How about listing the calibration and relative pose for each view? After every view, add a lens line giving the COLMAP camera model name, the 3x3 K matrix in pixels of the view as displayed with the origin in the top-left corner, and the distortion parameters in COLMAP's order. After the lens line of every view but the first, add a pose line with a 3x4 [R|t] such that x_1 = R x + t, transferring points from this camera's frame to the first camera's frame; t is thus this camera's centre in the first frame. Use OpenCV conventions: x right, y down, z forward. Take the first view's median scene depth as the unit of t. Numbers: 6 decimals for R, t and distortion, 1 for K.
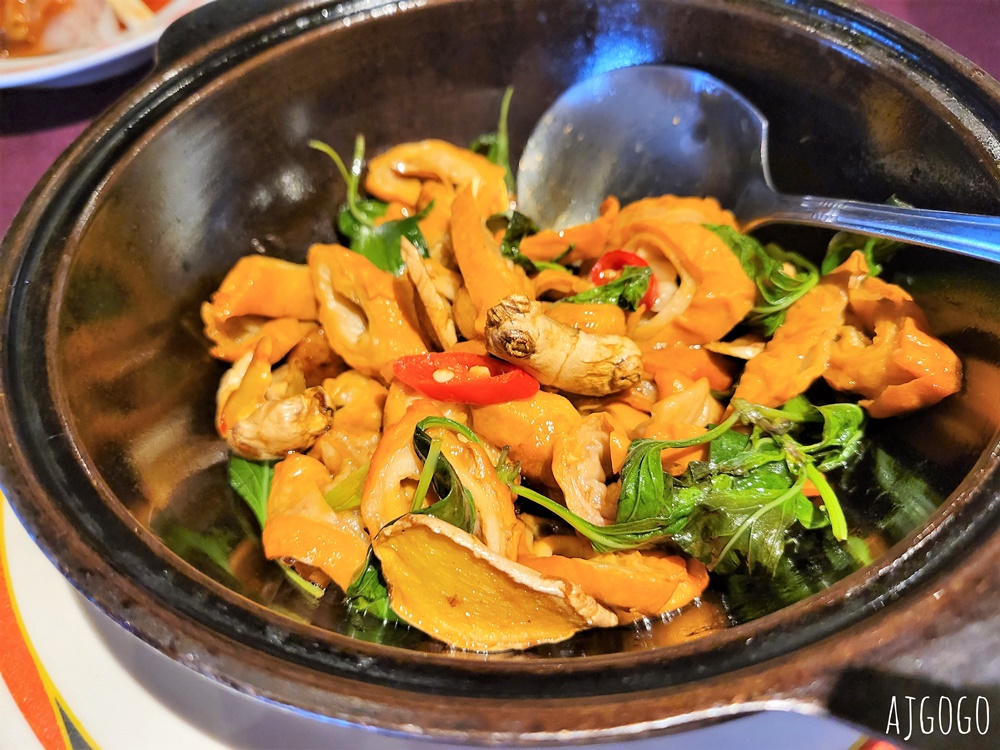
lens RADIAL K [[753.8, 0, 500.0], [0, 753.8, 375.0], [0, 0, 1]] dist [-0.006457, -0.002218]
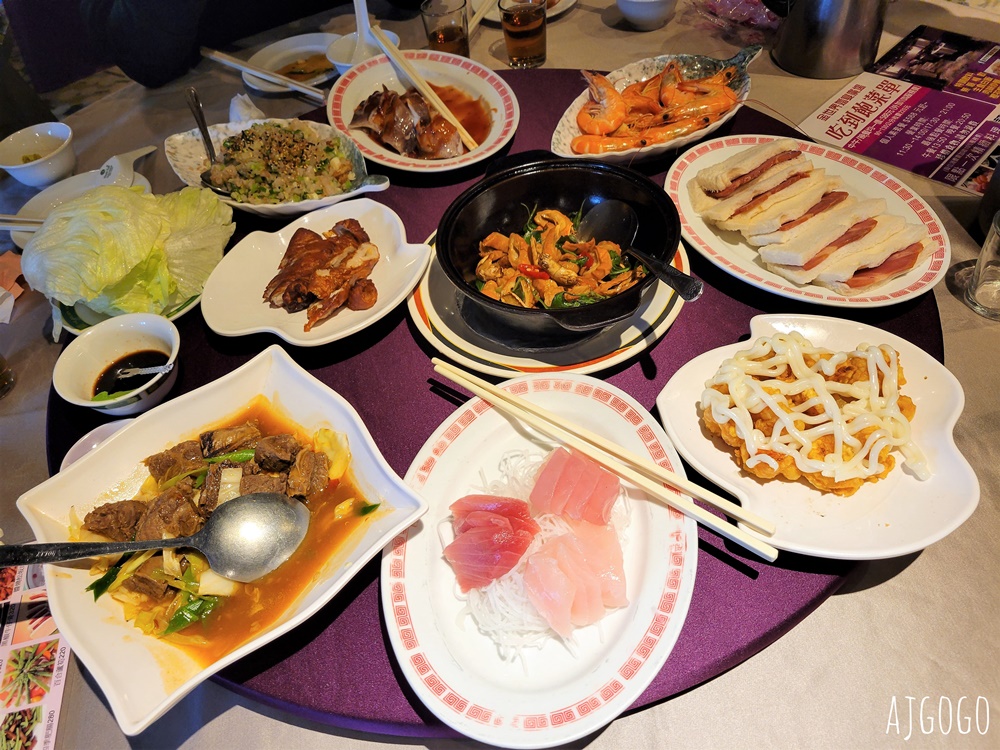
lens RADIAL K [[753.8, 0, 500.0], [0, 753.8, 375.0], [0, 0, 1]] dist [-0.006457, -0.002218]
pose [[0.920391, 0.272109, -0.280780, 0.944225], [-0.274030, 0.961148, 0.033200, 0.398864], [0.278905, 0.046385, 0.959198, -2.576957]]
